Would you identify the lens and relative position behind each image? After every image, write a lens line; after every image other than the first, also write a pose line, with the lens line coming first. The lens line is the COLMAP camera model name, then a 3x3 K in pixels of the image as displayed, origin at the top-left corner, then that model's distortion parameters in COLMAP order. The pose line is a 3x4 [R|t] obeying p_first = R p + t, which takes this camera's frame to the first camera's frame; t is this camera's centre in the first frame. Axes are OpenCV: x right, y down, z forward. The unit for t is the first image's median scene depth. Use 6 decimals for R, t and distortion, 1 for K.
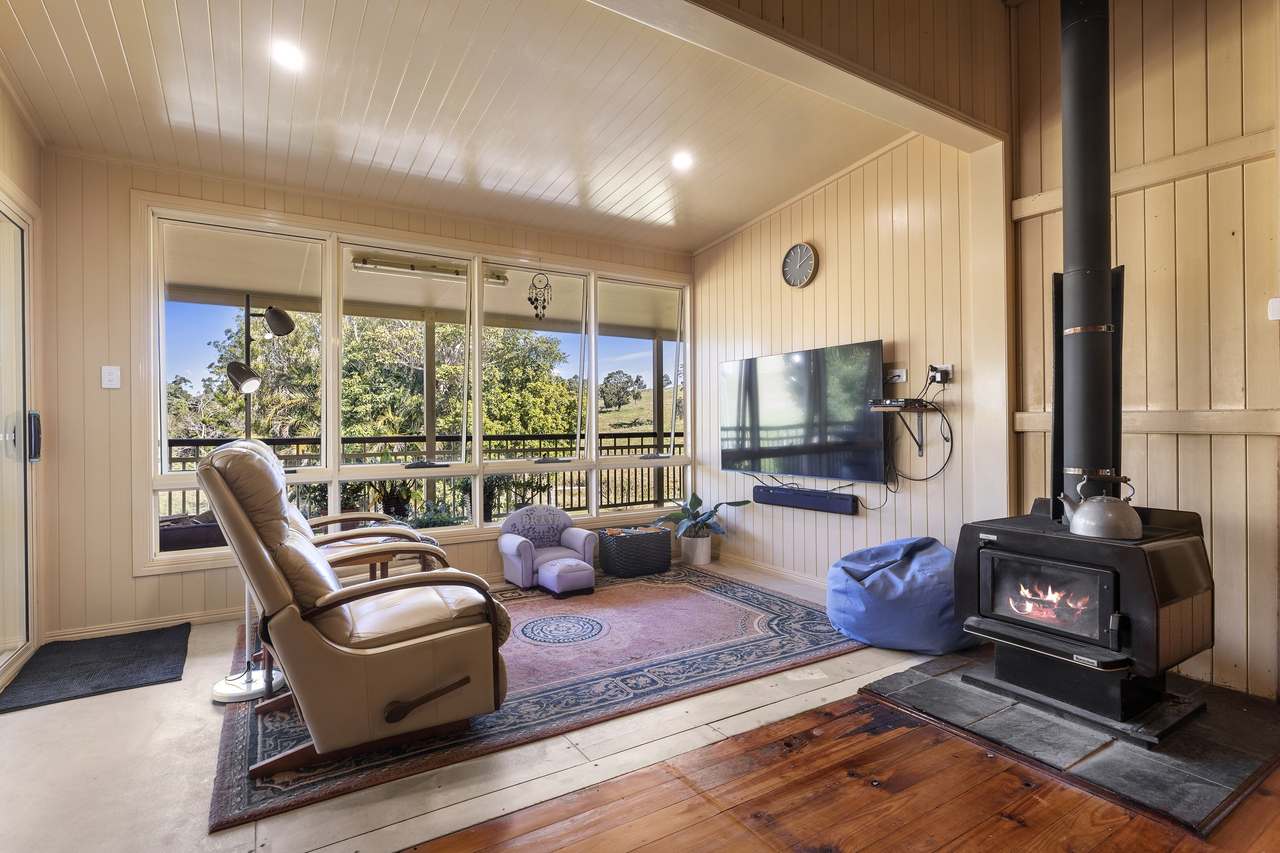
lens RADIAL K [[625.8, 0, 643.2], [0, 625.8, 423.9], [0, 0, 1]] dist [0.004926, 0.000535]
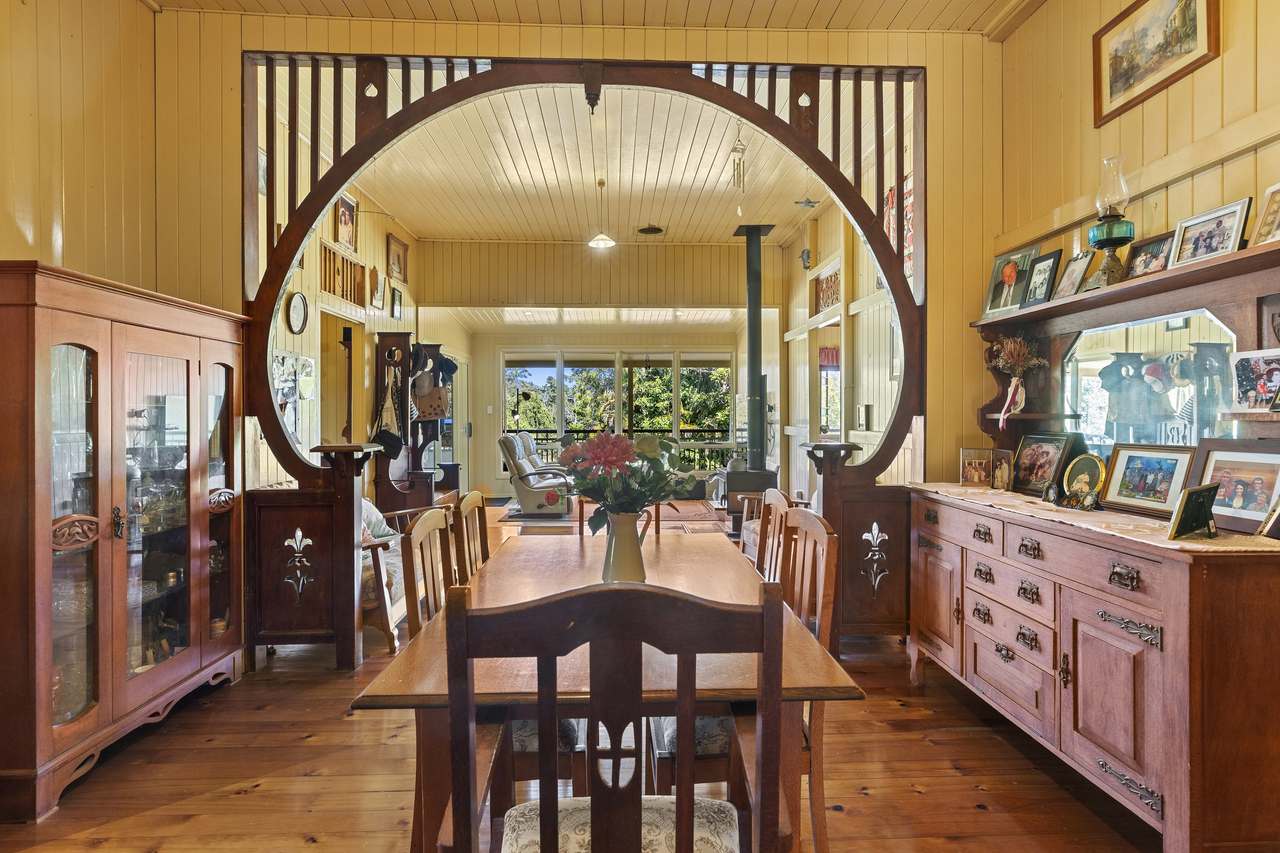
lens RADIAL K [[625.8, 0, 636.8], [0, 625.8, 419.6], [0, 0, 1]] dist [0.004926, 0.000535]
pose [[0.867561, 0.009636, -0.497237, 0.155271], [-0.004286, 0.999920, 0.011900, -0.008346], [0.497312, -0.008192, 0.867533, -0.154291]]
